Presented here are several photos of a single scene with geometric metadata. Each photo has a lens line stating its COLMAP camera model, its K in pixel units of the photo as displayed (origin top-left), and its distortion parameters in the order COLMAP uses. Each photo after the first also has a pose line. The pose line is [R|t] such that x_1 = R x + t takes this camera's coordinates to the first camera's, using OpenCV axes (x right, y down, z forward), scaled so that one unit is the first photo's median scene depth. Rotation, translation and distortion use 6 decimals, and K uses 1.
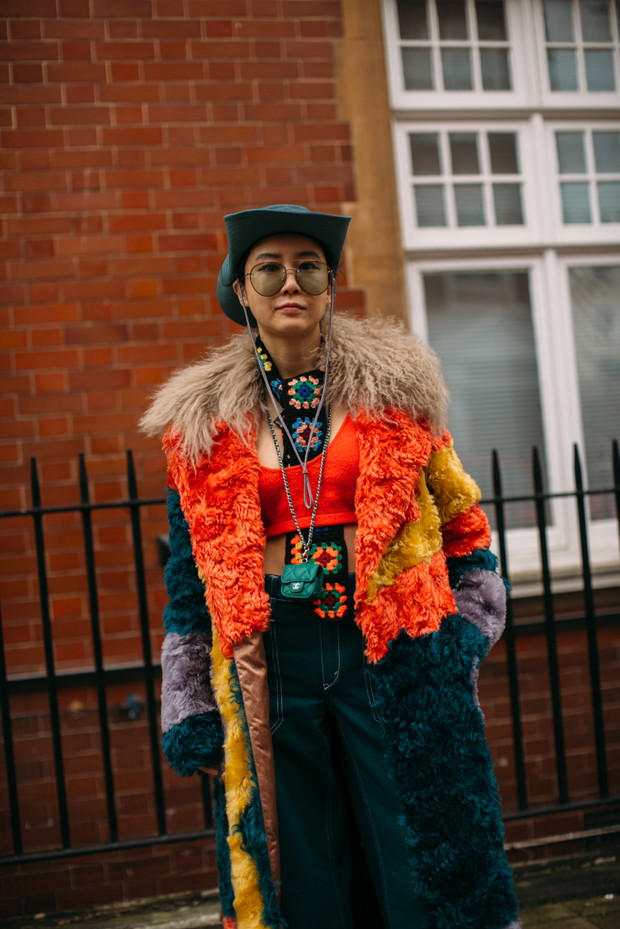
lens RADIAL K [[1474.3, 0, 298.4], [0, 1474.3, 388.7], [0, 0, 1]] dist [-0.173551, 0.000000]
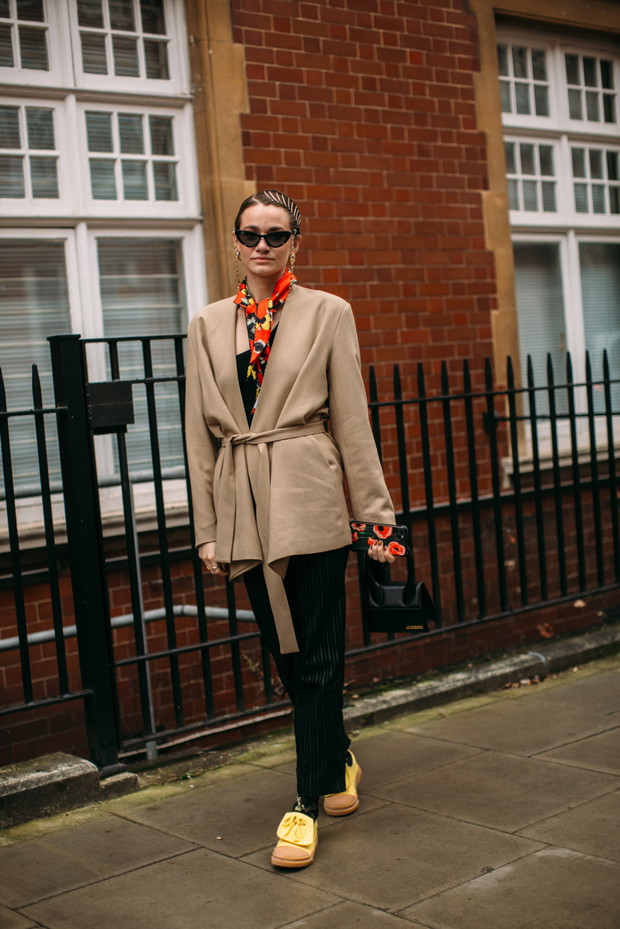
lens RADIAL K [[1474.3, 0, 310.6], [0, 1474.3, 465.7], [0, 0, 1]] dist [-0.173551, 0.000000]
pose [[0.899253, -0.021776, 0.436886, -0.692576], [-0.008654, 0.997679, 0.067540, 0.042700], [-0.437342, -0.064517, 0.896978, -0.196572]]
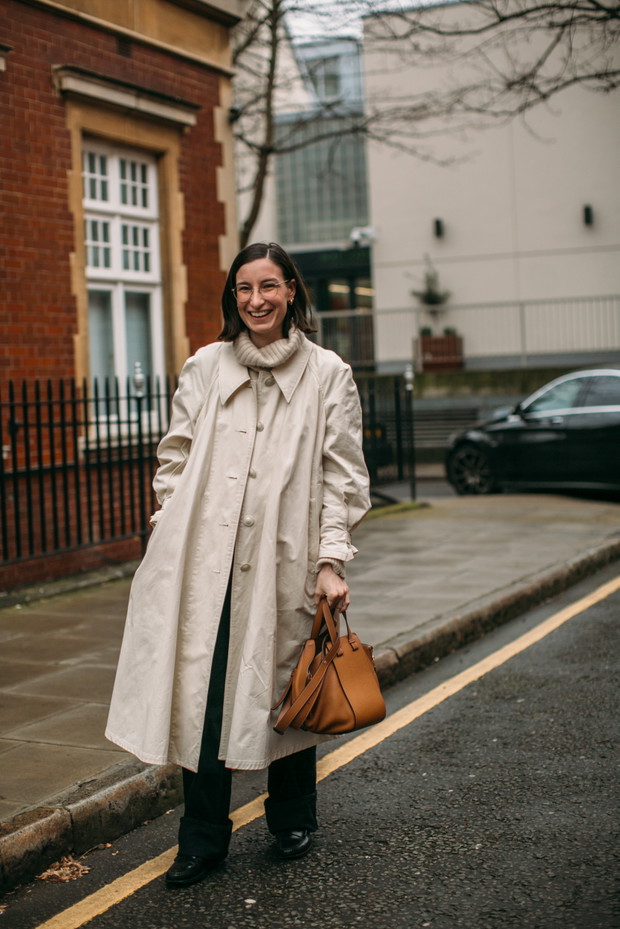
lens RADIAL K [[1474.3, 0, 309.6], [0, 1474.3, 464.5], [0, 0, 1]] dist [-0.173551, 0.000000]
pose [[0.646011, 0.001132, 0.763327, -1.234271], [-0.036234, 0.998917, 0.029183, 0.093463], [-0.762467, -0.046511, 0.645353, -0.554723]]
